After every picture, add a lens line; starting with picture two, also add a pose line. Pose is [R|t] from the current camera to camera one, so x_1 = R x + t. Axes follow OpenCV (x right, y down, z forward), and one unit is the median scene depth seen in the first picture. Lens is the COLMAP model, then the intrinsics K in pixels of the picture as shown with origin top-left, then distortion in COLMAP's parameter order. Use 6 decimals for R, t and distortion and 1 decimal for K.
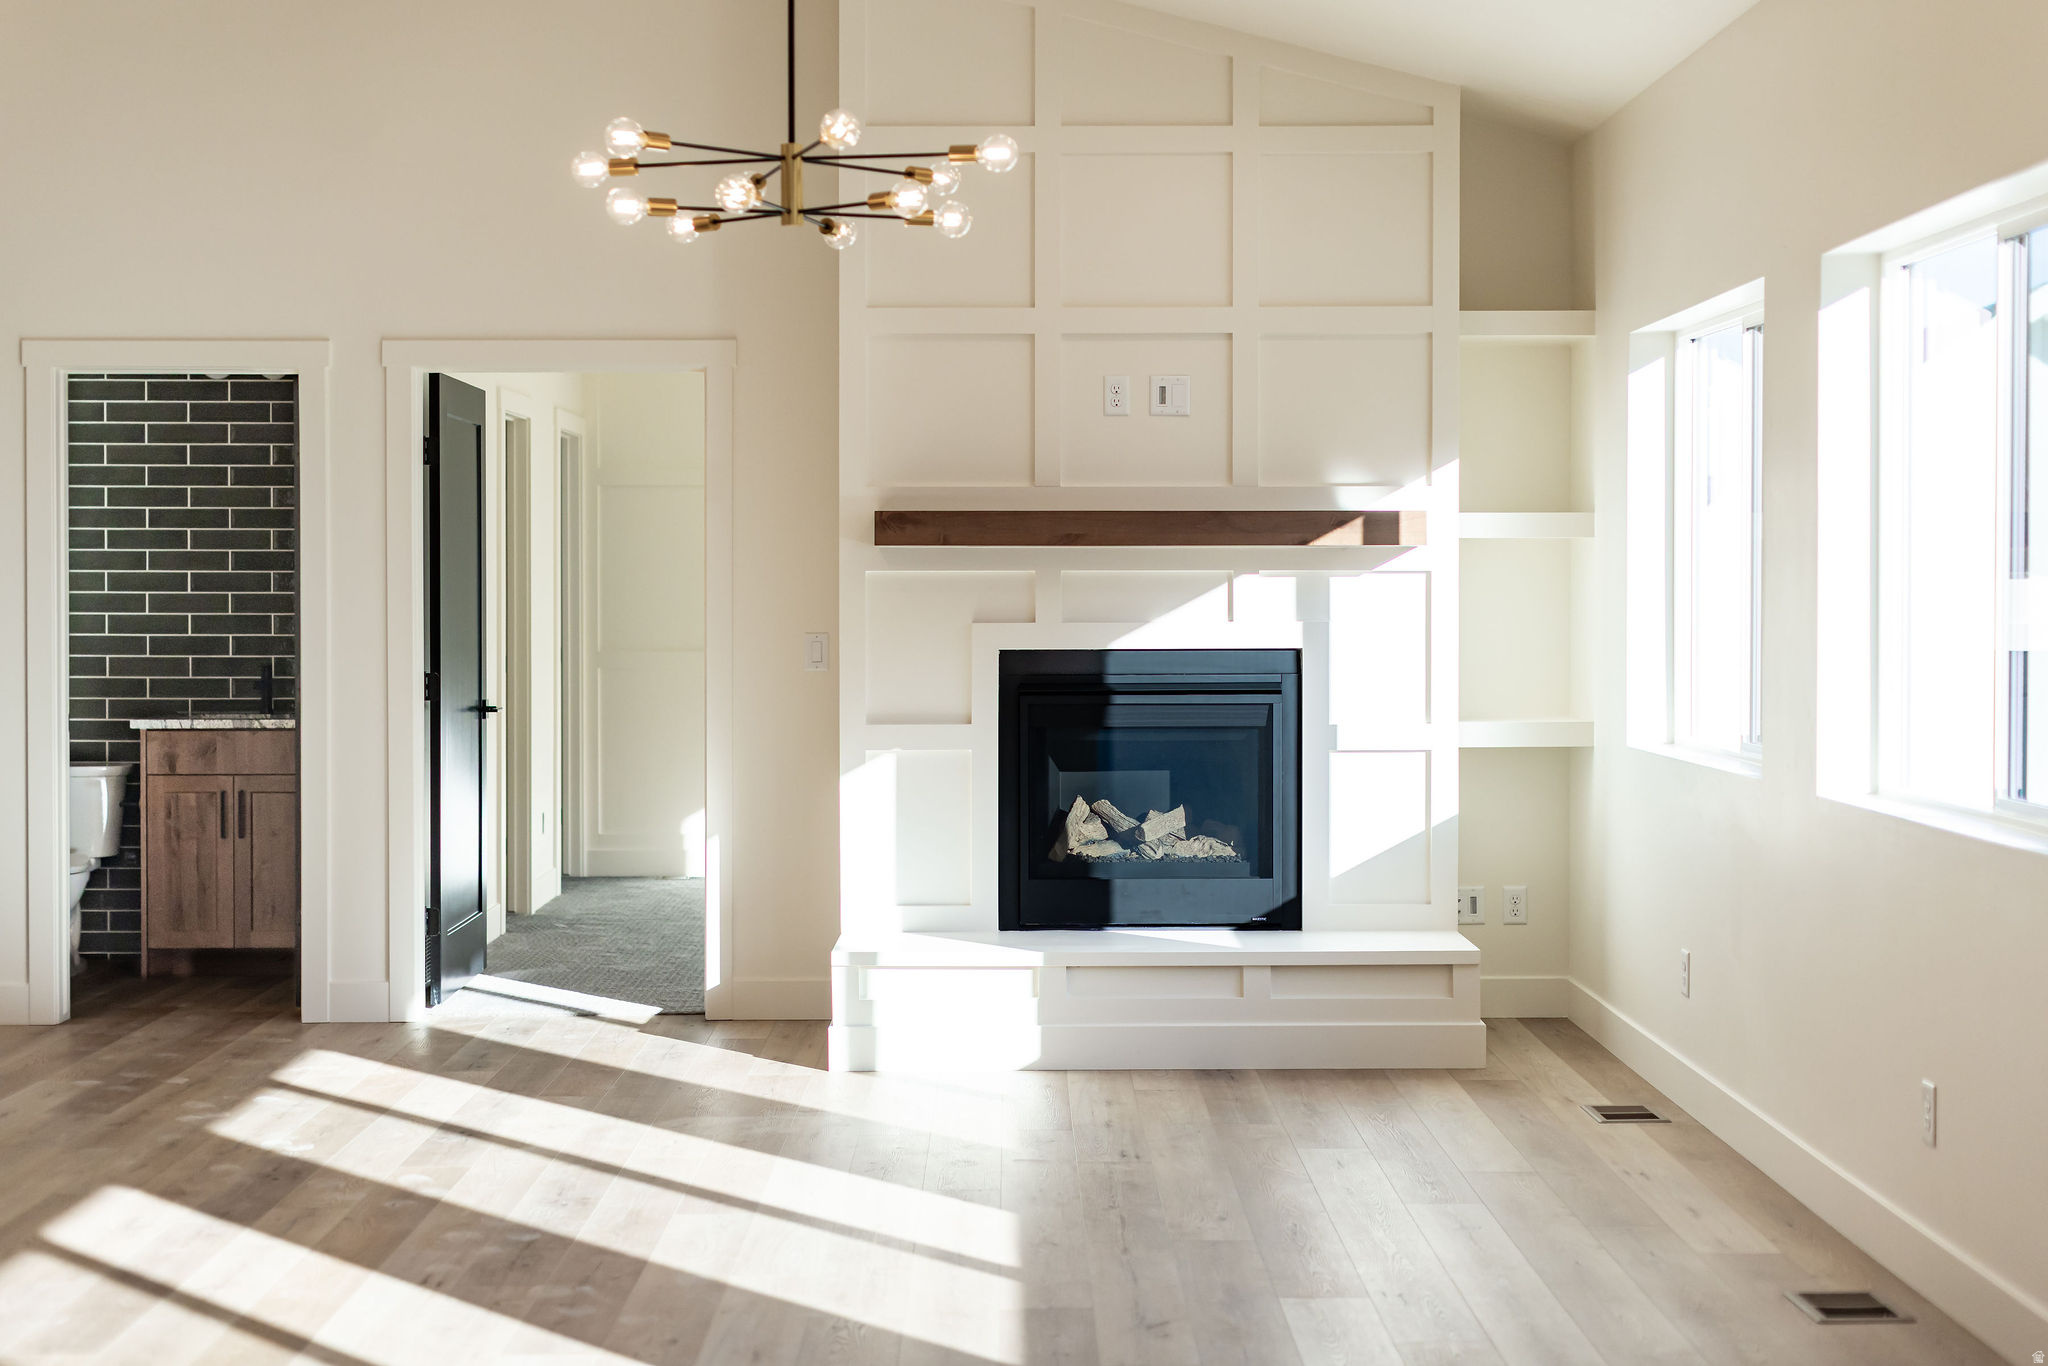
lens RADIAL K [[2892.2, 0, 1025.8], [0, 2892.2, 682.7], [0, 0, 1]] dist [0.001578, 0.000000]
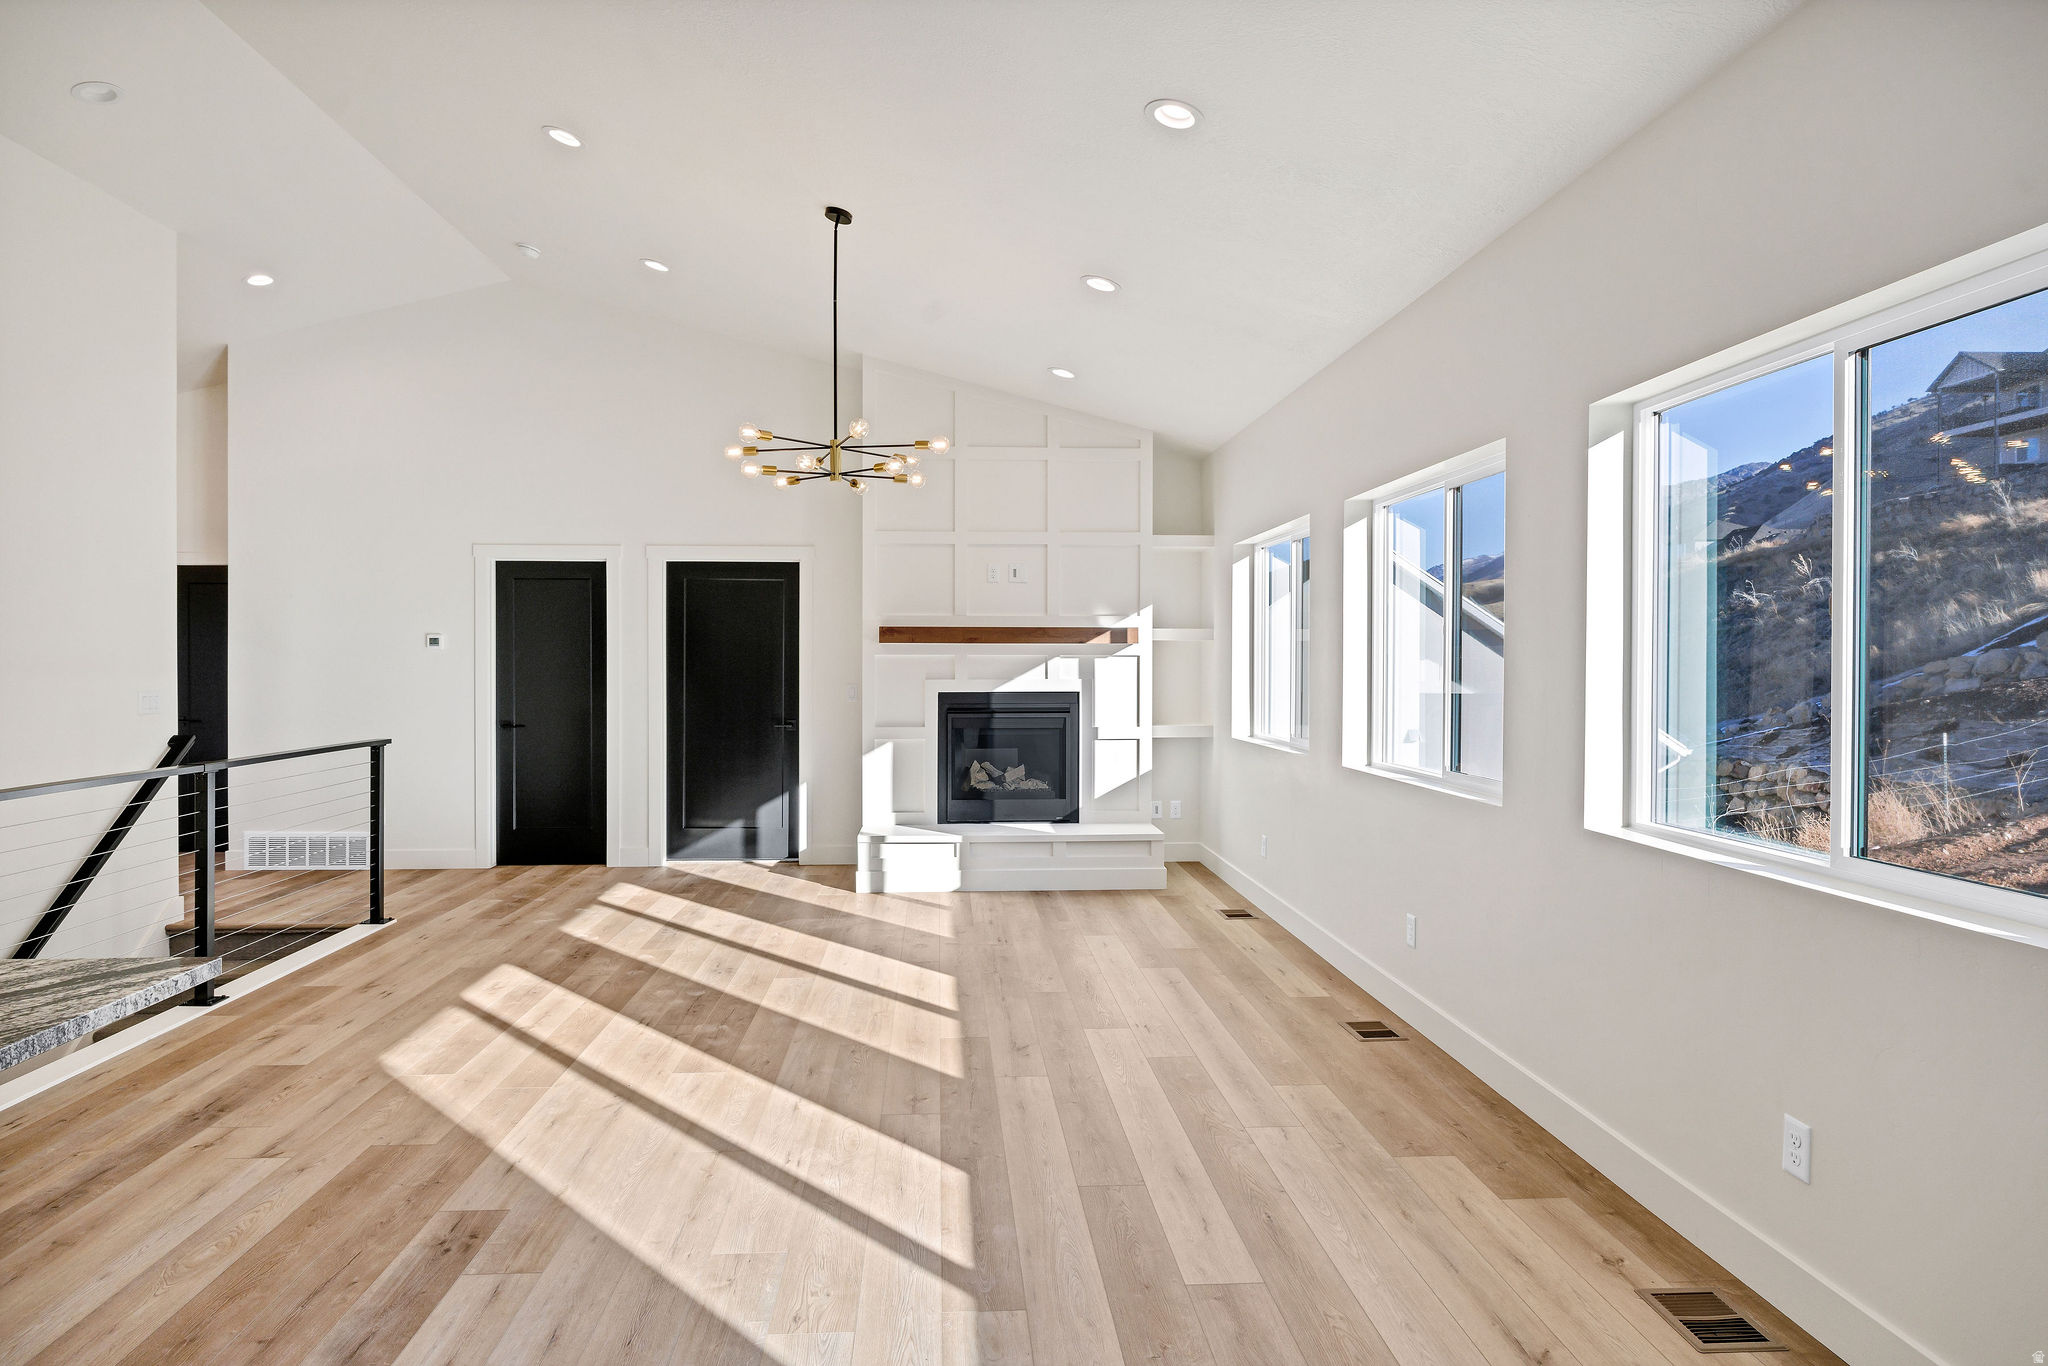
lens RADIAL K [[1172.7, 0, 1003.6], [0, 1172.7, 685.7], [0, 0, 1]] dist [-0.002474, -0.002661]
pose [[0.998792, 0.001924, 0.049097, -0.003462], [-0.001233, 0.999900, -0.014089, -0.004085], [-0.049119, 0.014011, 0.998695, 0.136779]]
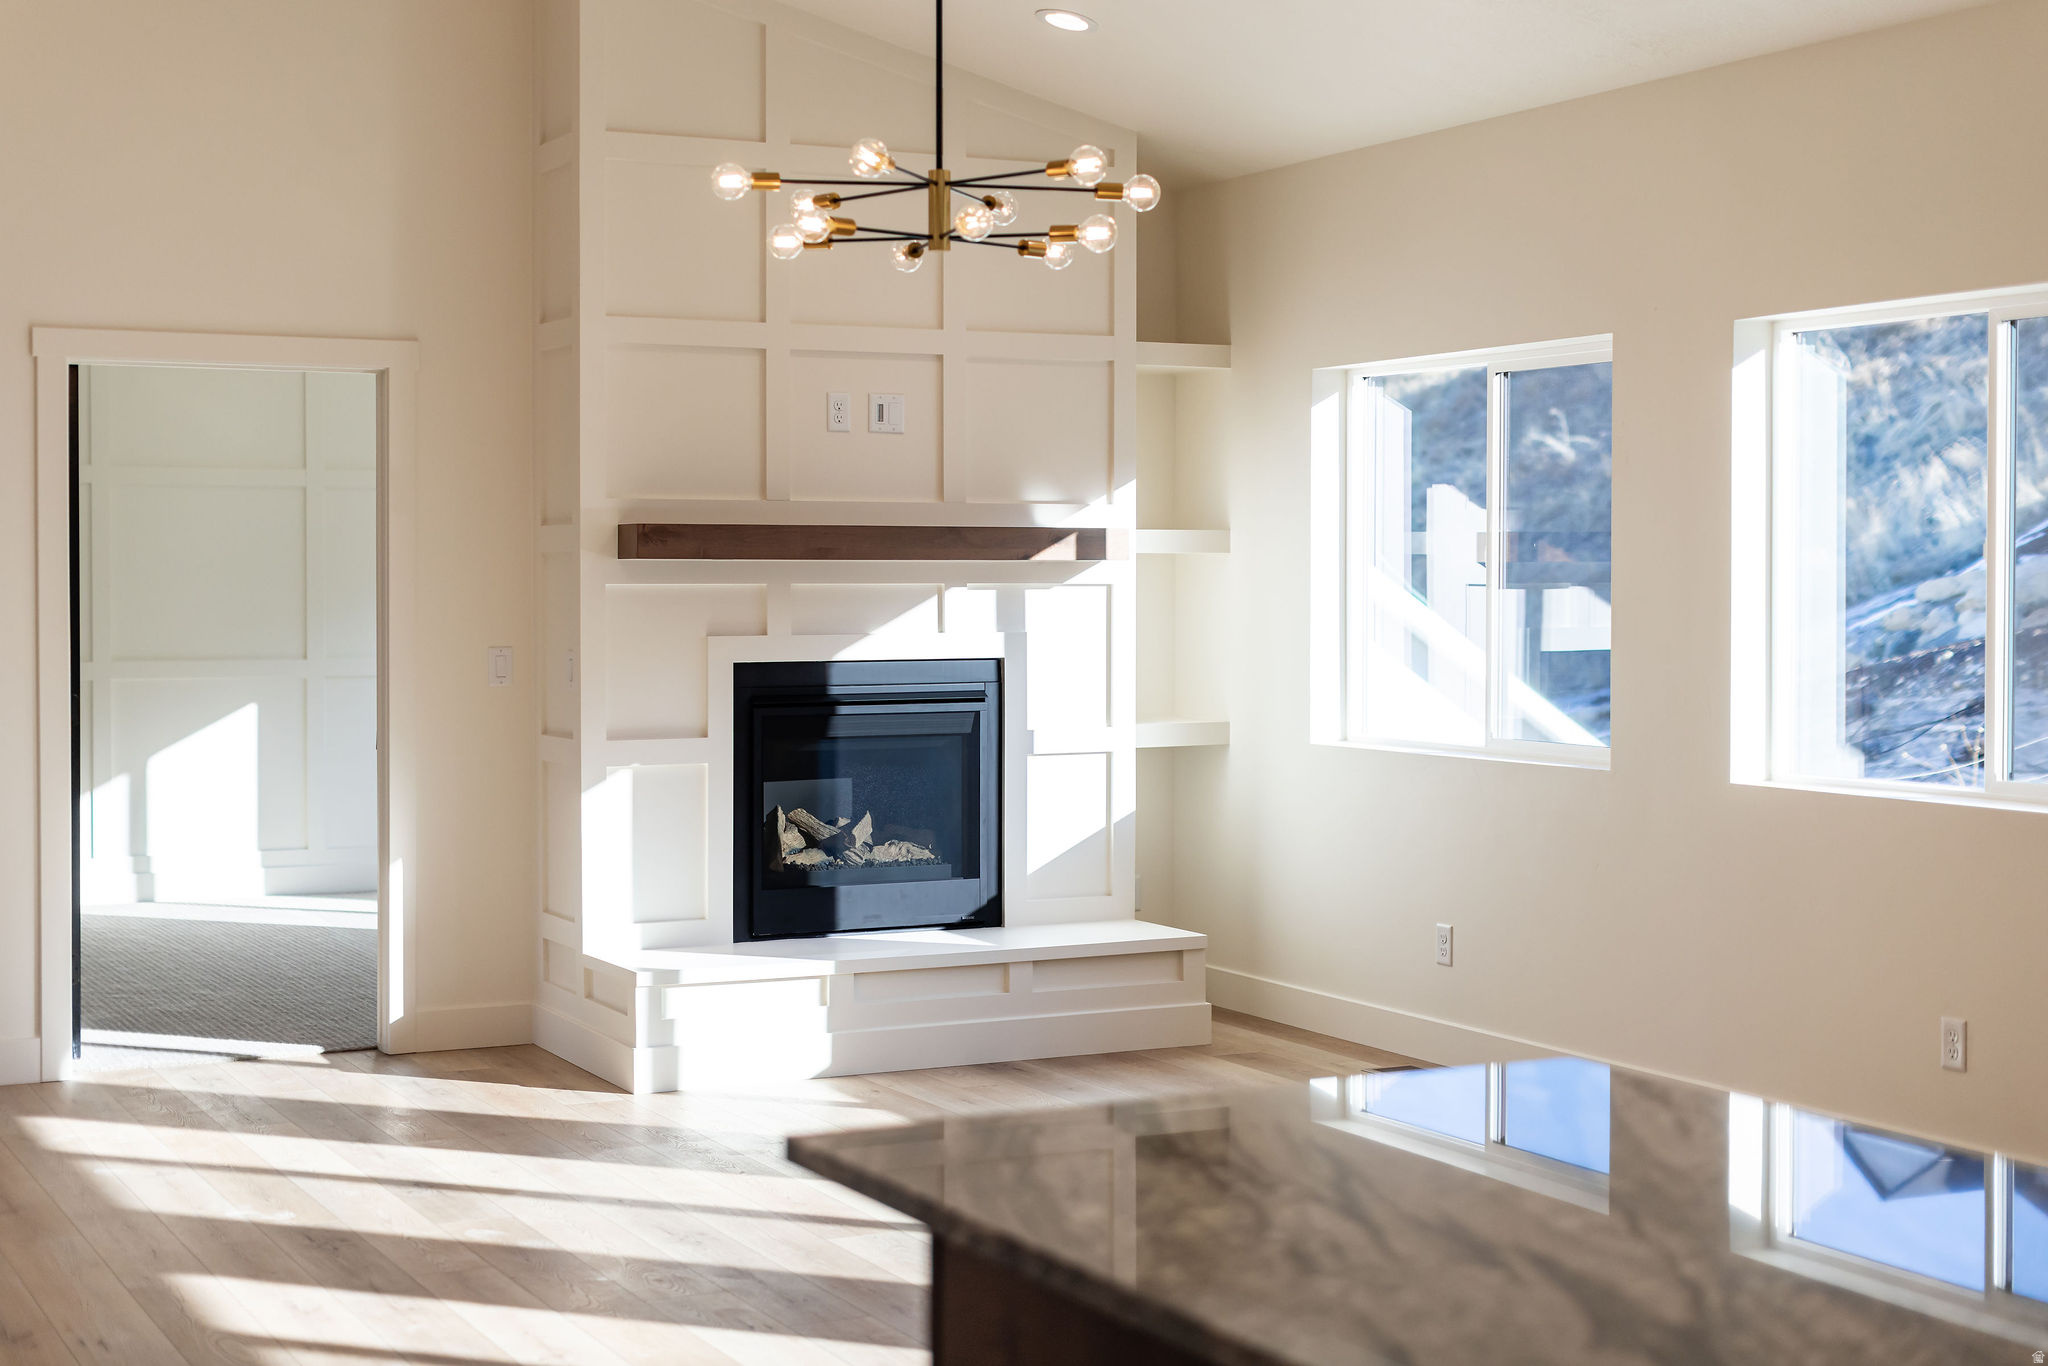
lens RADIAL K [[2892.2, 0, 1033.4], [0, 2892.2, 669.8], [0, 0, 1]] dist [0.001578, 0.000000]
pose [[0.895216, -0.012455, 0.445457, -0.367060], [0.013625, 0.999907, 0.000575, -0.008078], [-0.445423, 0.005555, 0.895303, 0.057004]]
